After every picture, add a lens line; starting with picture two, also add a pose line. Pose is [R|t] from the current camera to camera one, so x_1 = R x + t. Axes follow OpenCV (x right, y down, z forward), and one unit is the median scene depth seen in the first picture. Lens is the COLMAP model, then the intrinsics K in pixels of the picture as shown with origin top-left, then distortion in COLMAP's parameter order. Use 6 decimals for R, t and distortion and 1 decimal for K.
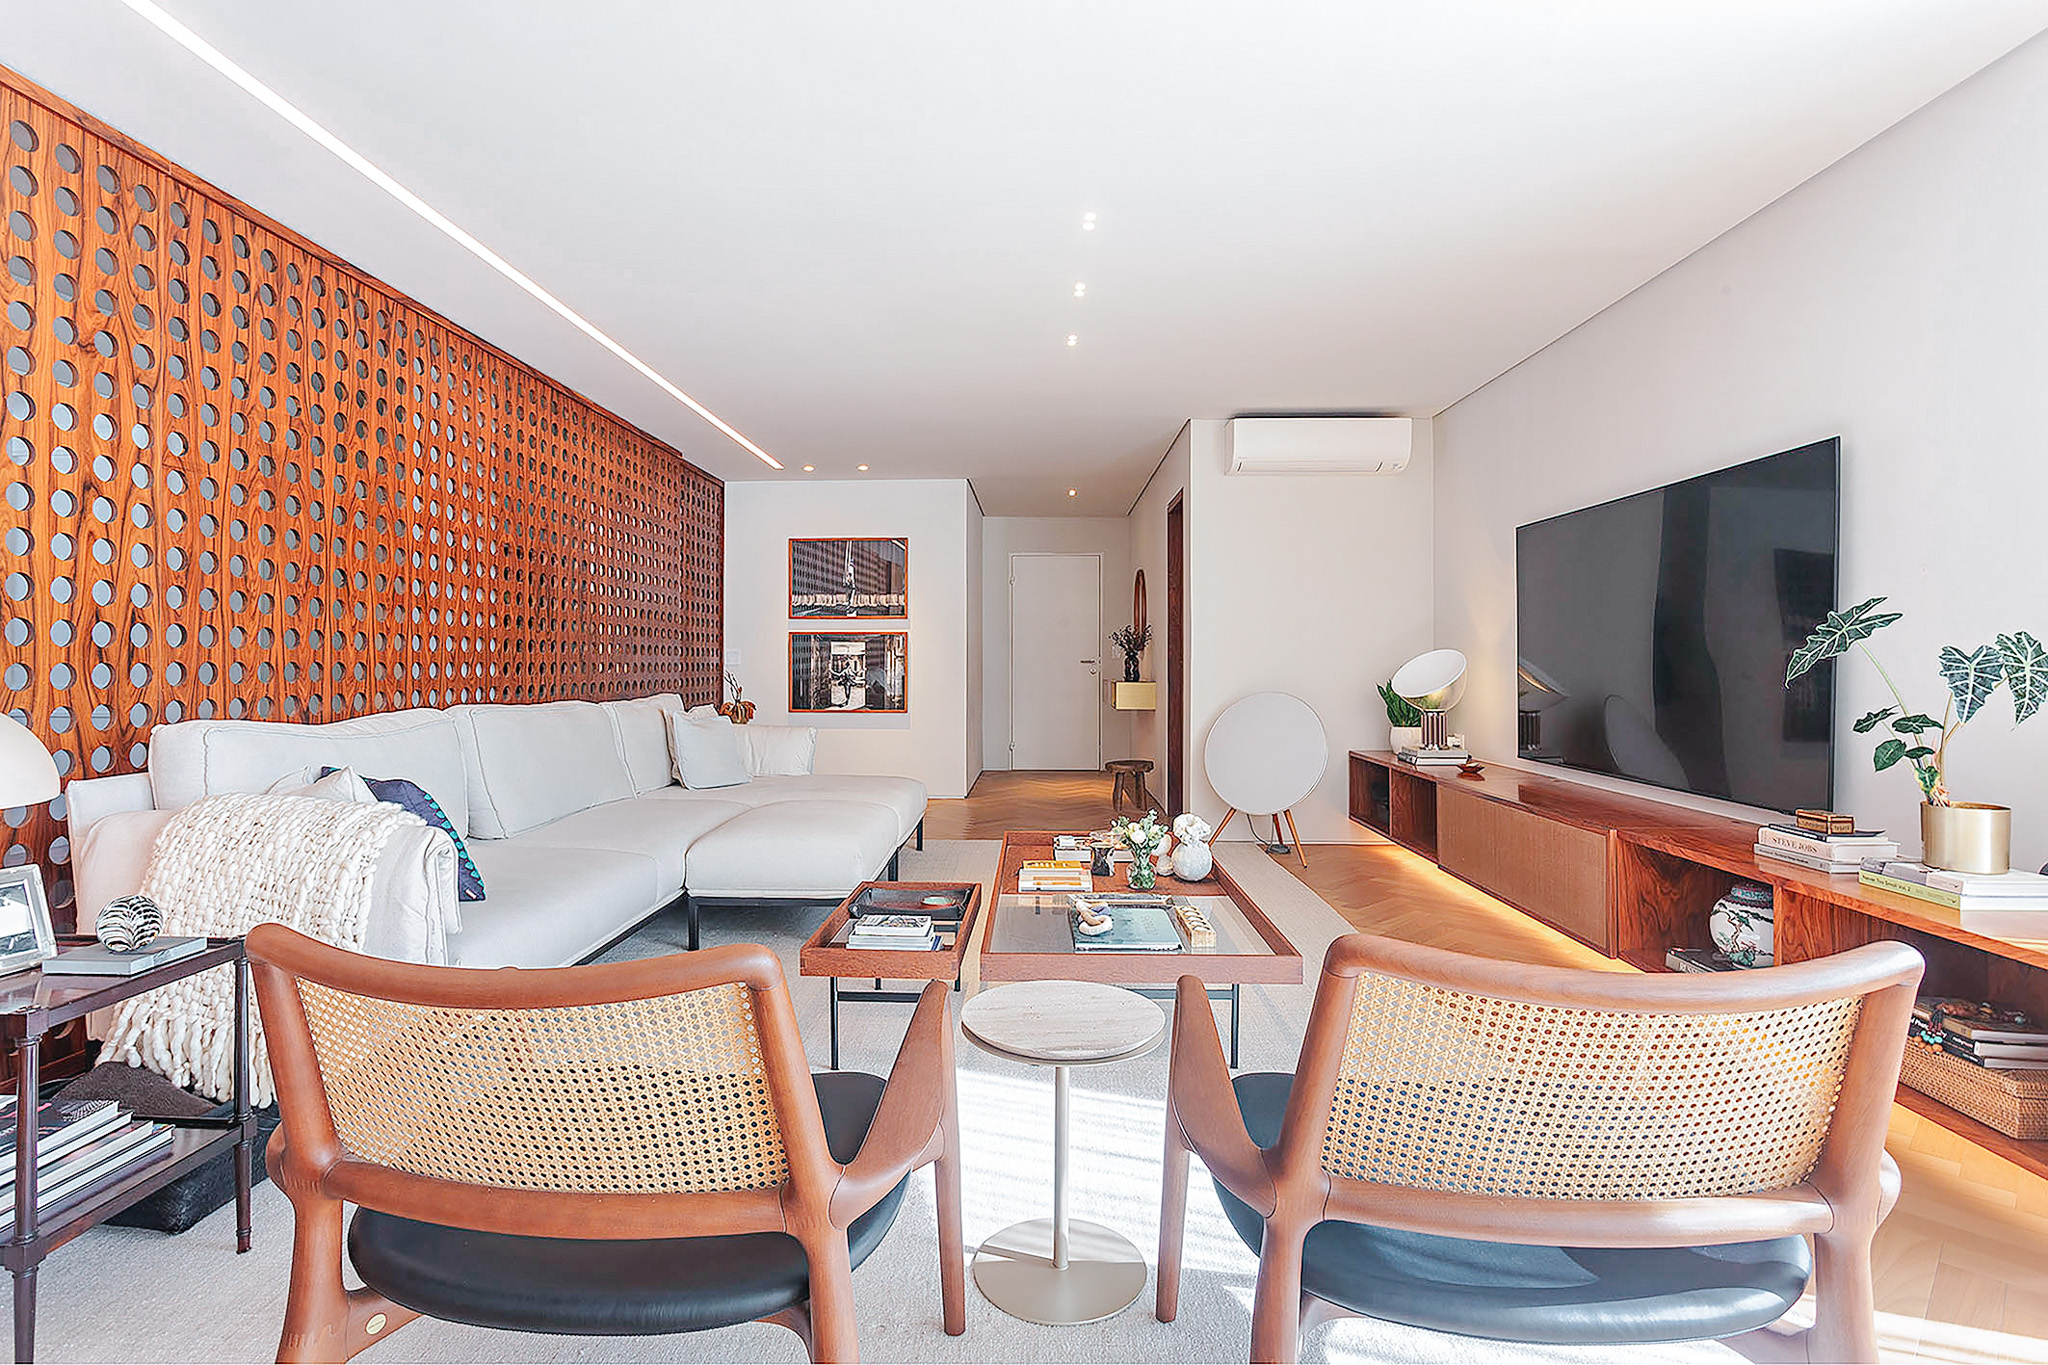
lens RADIAL K [[979.6, 0, 1020.8], [0, 979.6, 670.4], [0, 0, 1]] dist [-0.021420, -0.000083]
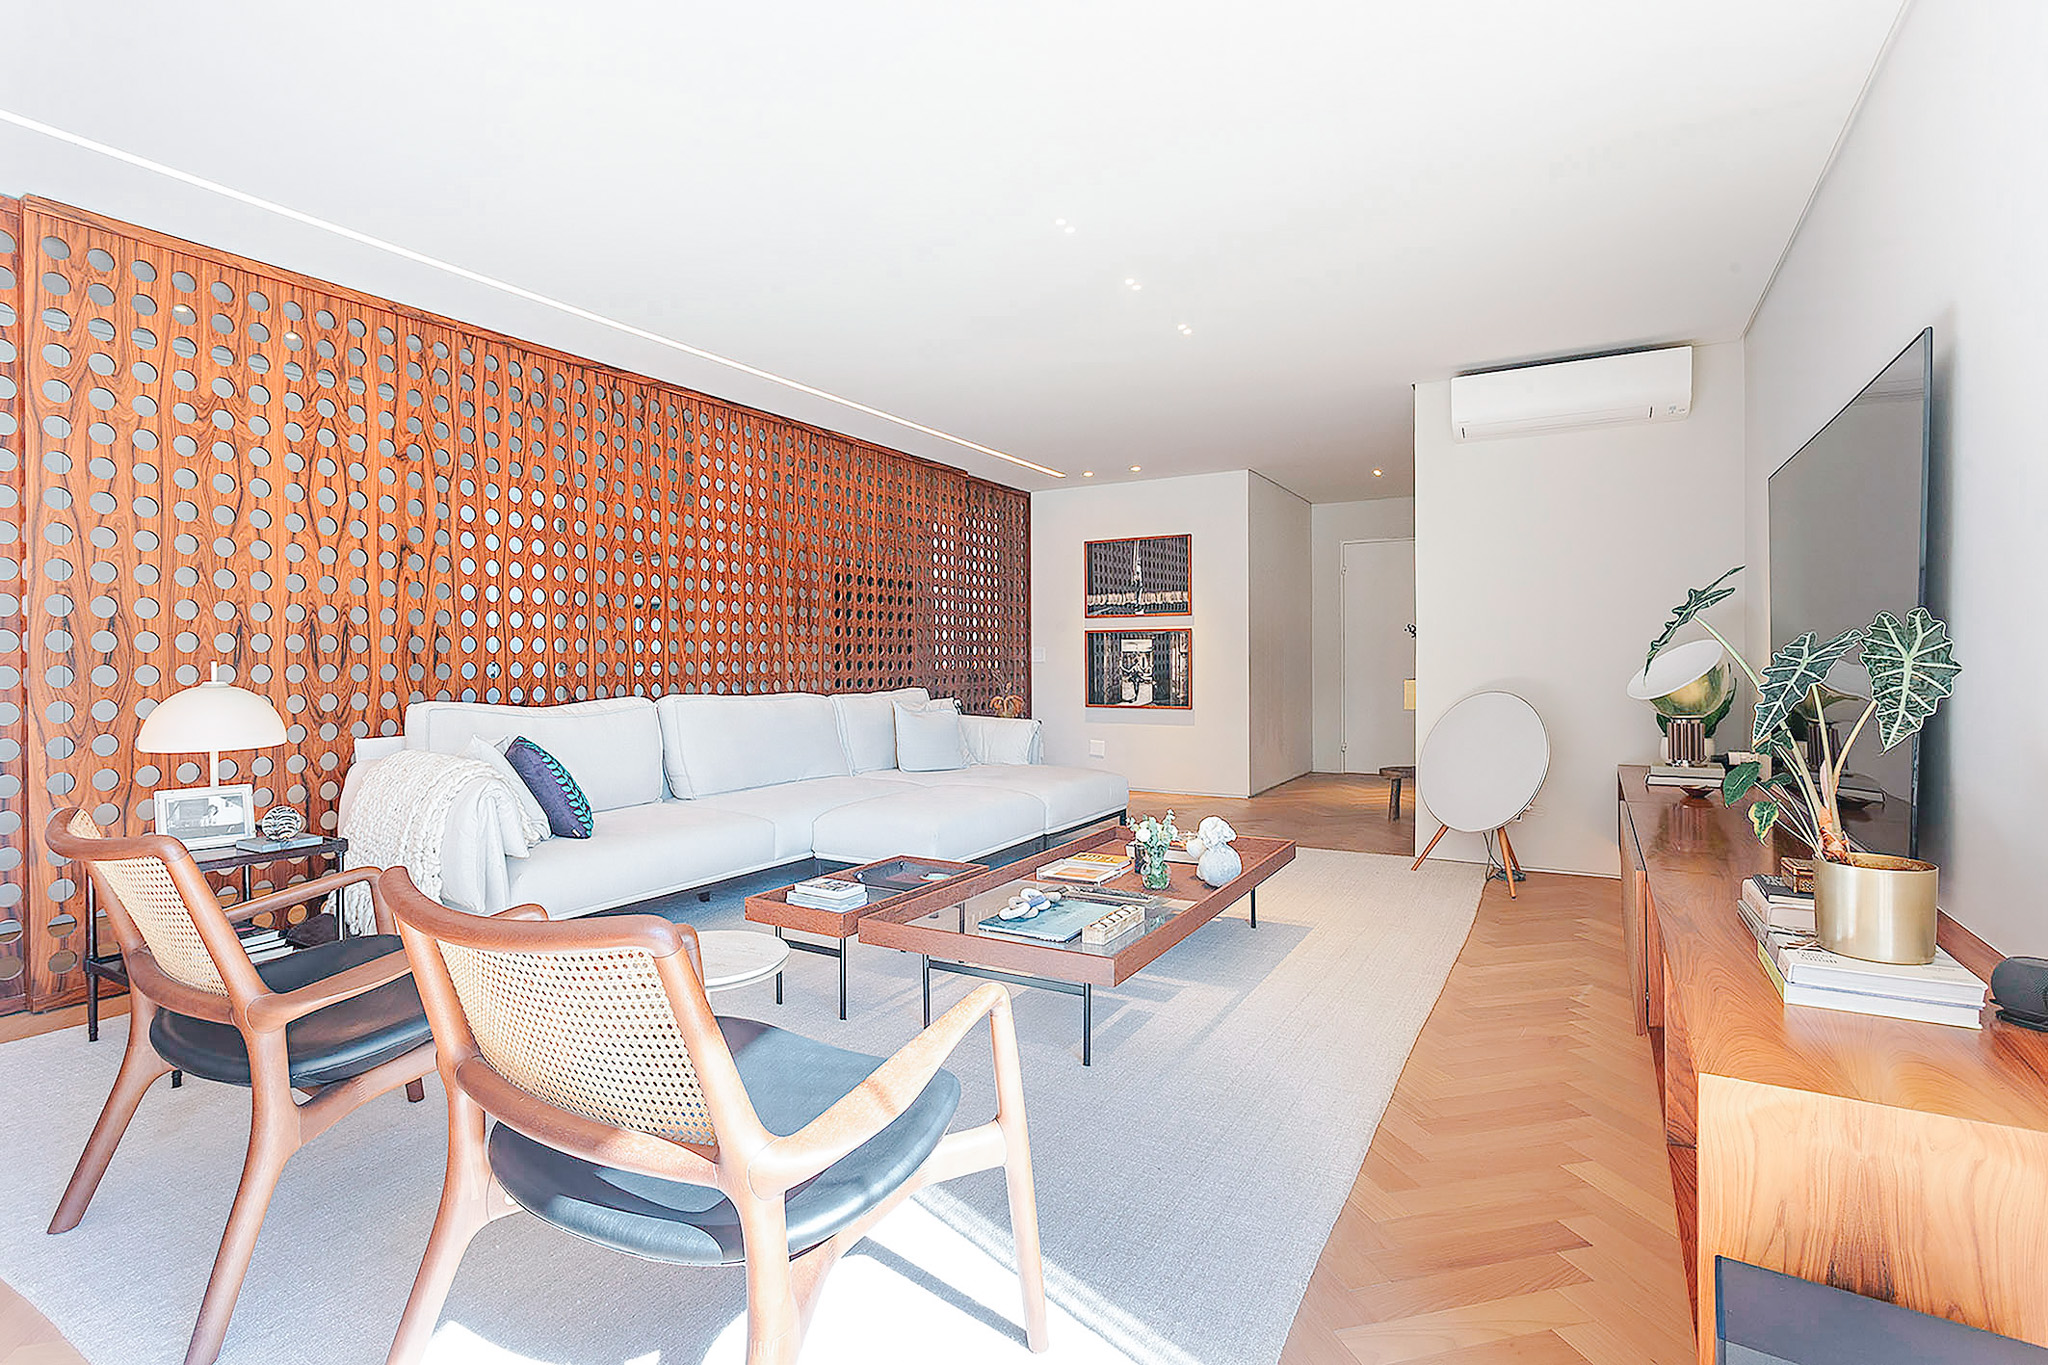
lens RADIAL K [[996.6, 0, 1023.8], [0, 996.6, 676.3], [0, 0, 1]] dist [-0.021703, -0.000497]
pose [[0.883358, 0.002912, -0.468689, 0.209314], [0.001587, 0.999956, 0.009205, -0.000103], [0.468695, -0.008875, 0.883315, 0.023728]]
